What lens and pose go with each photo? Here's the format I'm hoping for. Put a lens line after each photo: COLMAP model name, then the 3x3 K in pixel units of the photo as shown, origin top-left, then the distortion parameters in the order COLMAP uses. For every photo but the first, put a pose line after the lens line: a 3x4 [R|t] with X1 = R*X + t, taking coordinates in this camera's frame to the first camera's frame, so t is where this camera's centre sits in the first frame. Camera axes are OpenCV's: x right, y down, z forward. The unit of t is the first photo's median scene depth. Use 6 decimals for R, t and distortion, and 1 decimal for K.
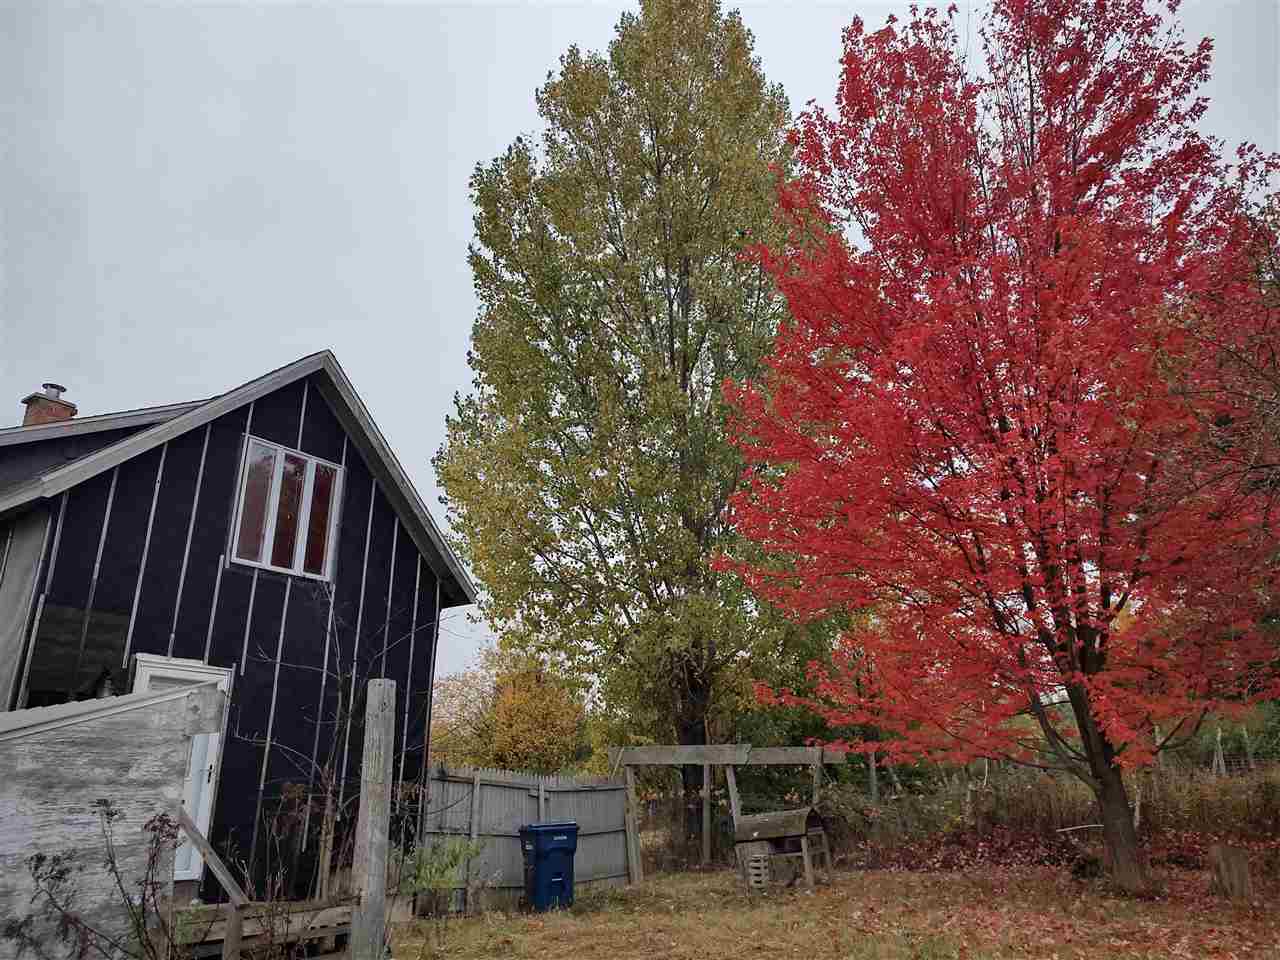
lens RADIAL K [[916.0, 0, 638.3], [0, 916.0, 479.6], [0, 0, 1]] dist [0.022586, -0.021088]
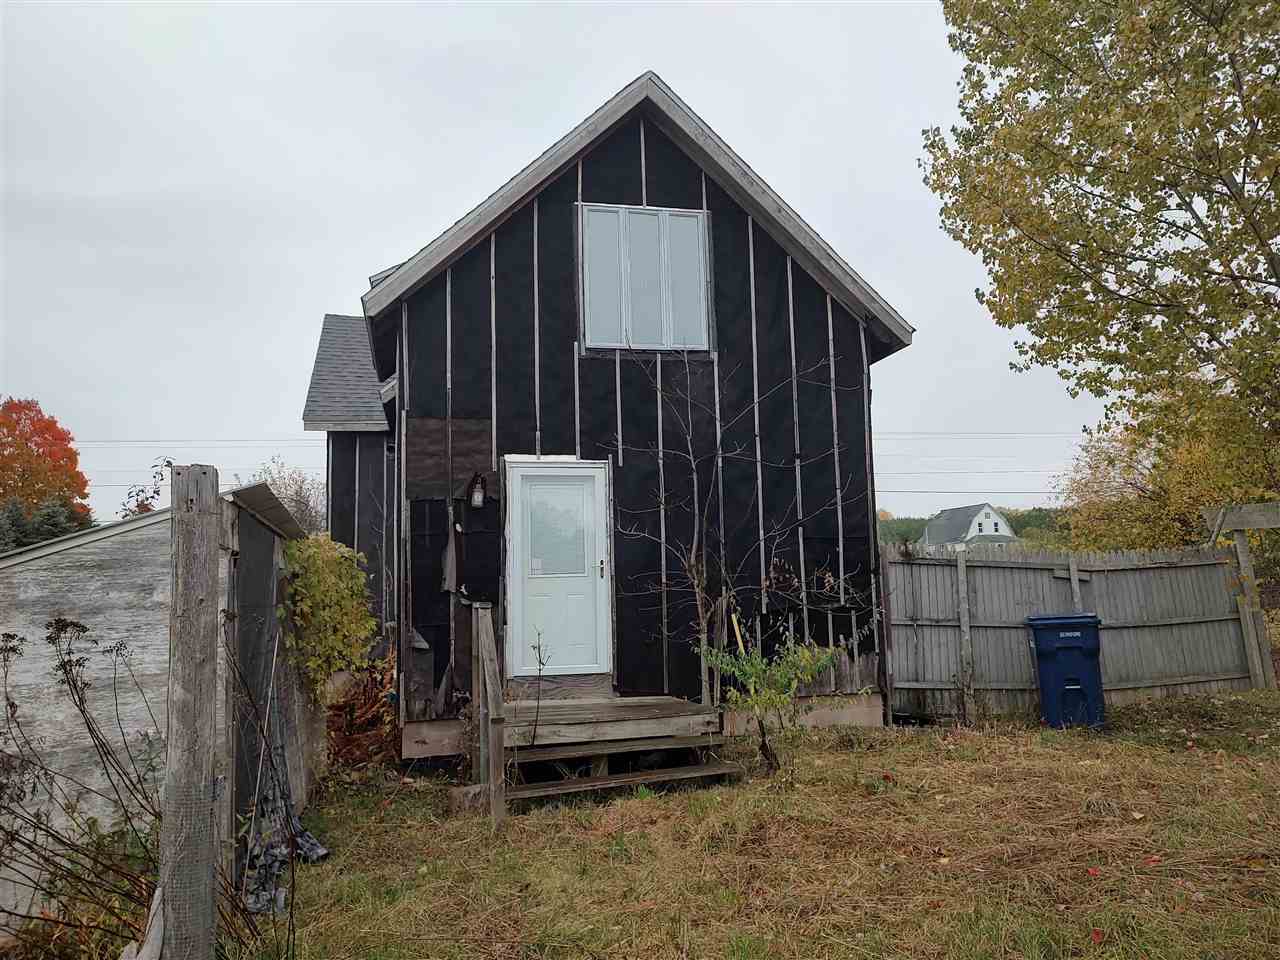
lens RADIAL K [[916.0, 0, 647.3], [0, 916.0, 477.7], [0, 0, 1]] dist [0.022586, -0.021088]
pose [[0.745647, -0.091652, -0.660008, 0.157379], [0.243179, 0.959609, 0.141476, 0.083228], [0.620383, -0.265991, 0.737817, 0.279003]]
